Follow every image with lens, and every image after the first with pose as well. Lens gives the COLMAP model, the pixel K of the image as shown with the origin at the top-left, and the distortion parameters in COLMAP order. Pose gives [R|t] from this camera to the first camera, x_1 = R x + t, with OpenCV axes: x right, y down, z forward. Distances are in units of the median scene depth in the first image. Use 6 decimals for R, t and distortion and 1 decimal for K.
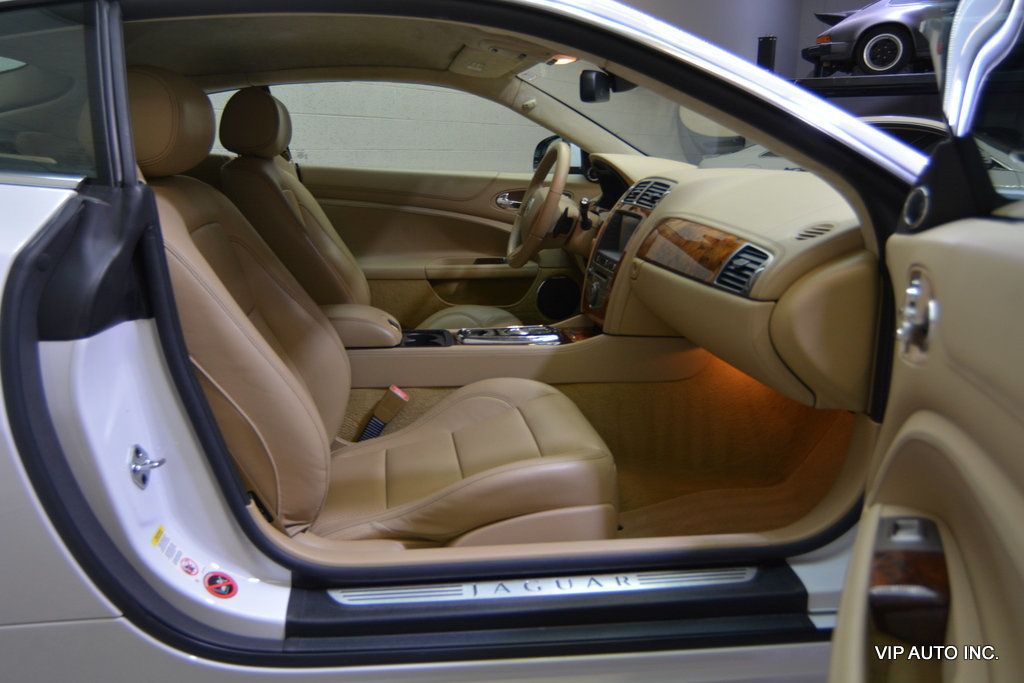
lens RADIAL K [[762.6, 0, 506.7], [0, 762.6, 340.8], [0, 0, 1]] dist [-0.008797, -0.001916]
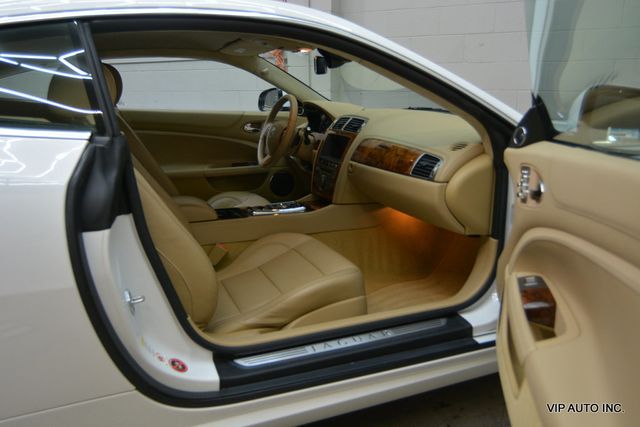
lens RADIAL K [[476.6, 0, 316.7], [0, 476.6, 213.1], [0, 0, 1]] dist [-0.008797, -0.001916]
pose [[0.965249, -0.071003, 0.251500, -0.259597], [0.067472, 0.997464, 0.022649, -0.021487], [-0.252470, -0.004892, 0.967592, -0.098033]]
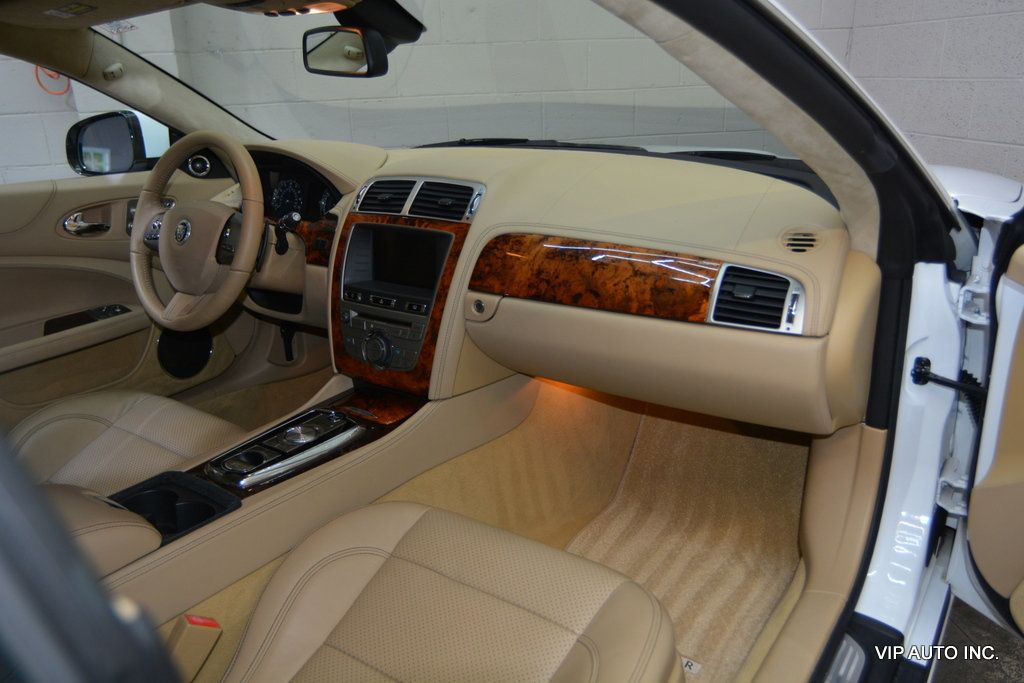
lens RADIAL K [[762.6, 0, 506.7], [0, 762.6, 340.8], [0, 0, 1]] dist [-0.008797, -0.001916]
pose [[0.691937, -0.257221, 0.674582, -0.398495], [0.208905, 0.965741, 0.153961, -0.217889], [-0.691073, 0.034392, 0.721966, 0.577339]]
